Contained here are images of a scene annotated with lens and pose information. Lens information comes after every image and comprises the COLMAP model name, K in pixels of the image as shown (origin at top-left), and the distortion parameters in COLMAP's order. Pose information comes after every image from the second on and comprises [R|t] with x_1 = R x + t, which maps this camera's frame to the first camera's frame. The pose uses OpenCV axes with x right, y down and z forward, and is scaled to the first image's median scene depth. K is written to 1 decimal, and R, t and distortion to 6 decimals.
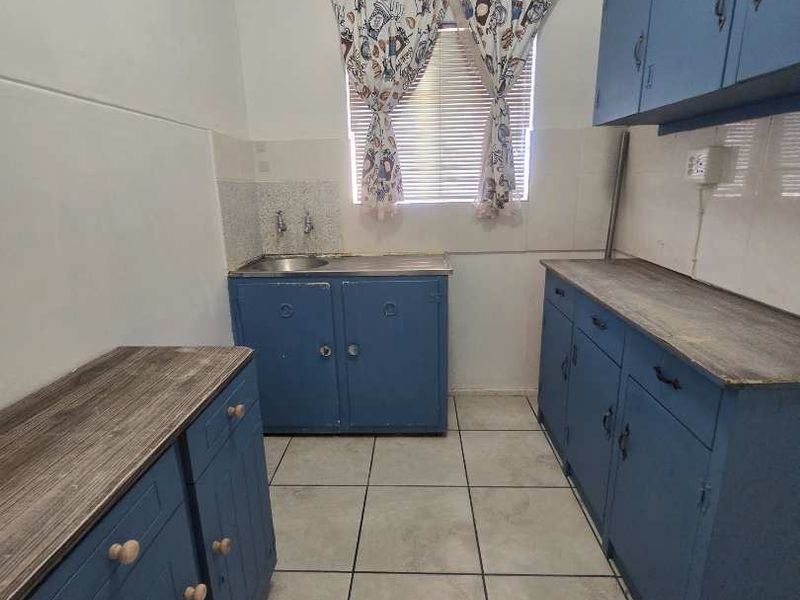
lens RADIAL K [[434.0, 0, 402.3], [0, 434.0, 296.3], [0, 0, 1]] dist [0.010472, -0.007790]
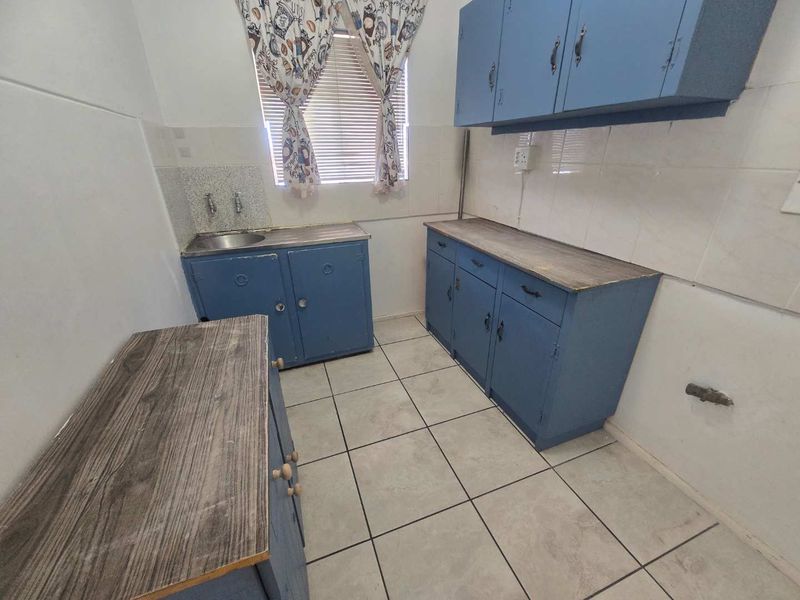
lens RADIAL K [[333.2, 0, 380.4], [0, 333.2, 299.9], [0, 0, 1]] dist [0.006790, -0.003431]
pose [[0.924911, -0.151710, 0.348604, -0.246645], [0.093272, 0.979457, 0.178786, -0.044024], [-0.368566, -0.132846, 0.920060, -0.007964]]
